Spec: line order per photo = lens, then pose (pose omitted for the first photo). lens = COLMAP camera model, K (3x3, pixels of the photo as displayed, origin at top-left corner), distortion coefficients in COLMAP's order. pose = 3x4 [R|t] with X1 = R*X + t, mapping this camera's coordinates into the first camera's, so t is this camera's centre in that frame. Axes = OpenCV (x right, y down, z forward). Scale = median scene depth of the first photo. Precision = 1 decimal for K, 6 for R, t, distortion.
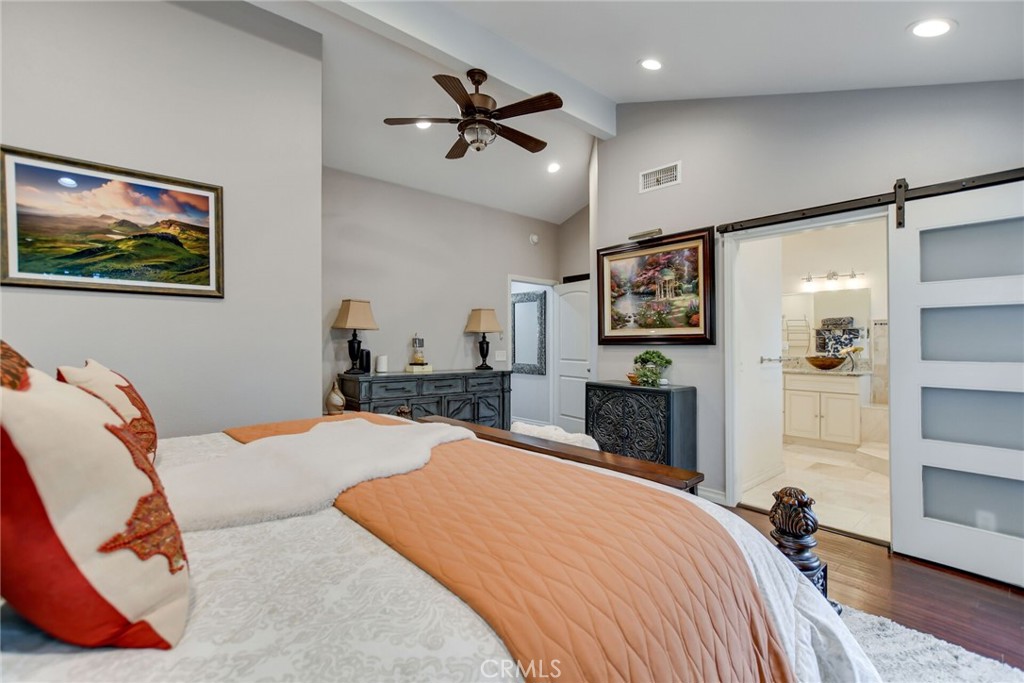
lens RADIAL K [[451.5, 0, 512.0], [0, 451.5, 341.5], [0, 0, 1]] dist [-0.012953, -0.000095]
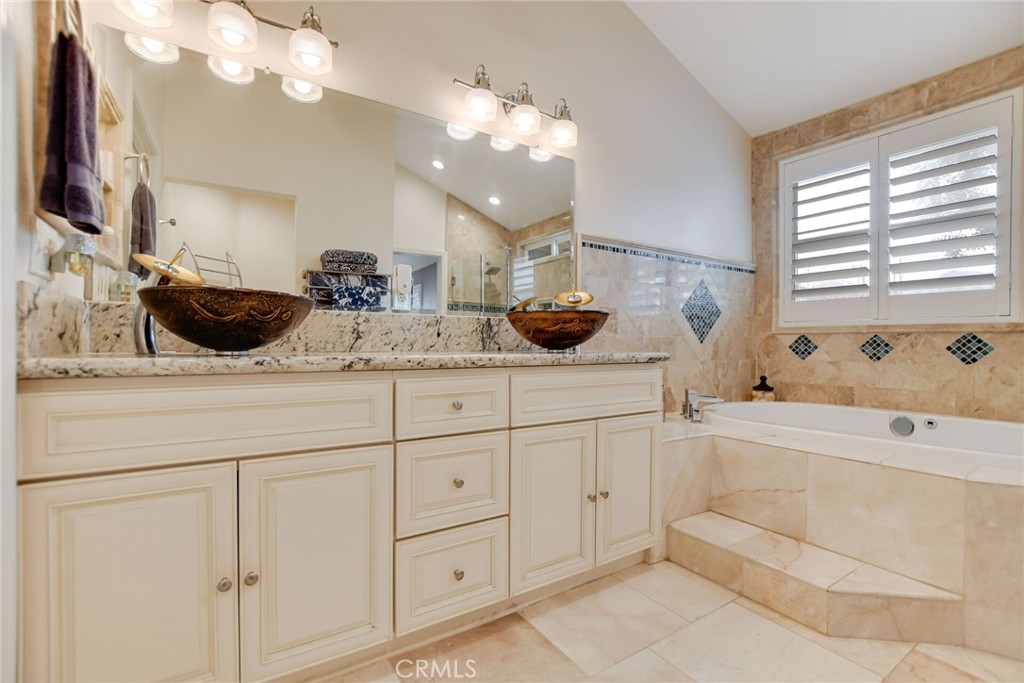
lens RADIAL K [[451.5, 0, 512.0], [0, 451.5, 341.5], [0, 0, 1]] dist [-0.012953, -0.000095]
pose [[0.162303, -0.002398, 0.986738, 0.274228], [-0.008502, 0.999957, 0.003829, 0.043414], [-0.986704, -0.009011, 0.162276, 0.761502]]
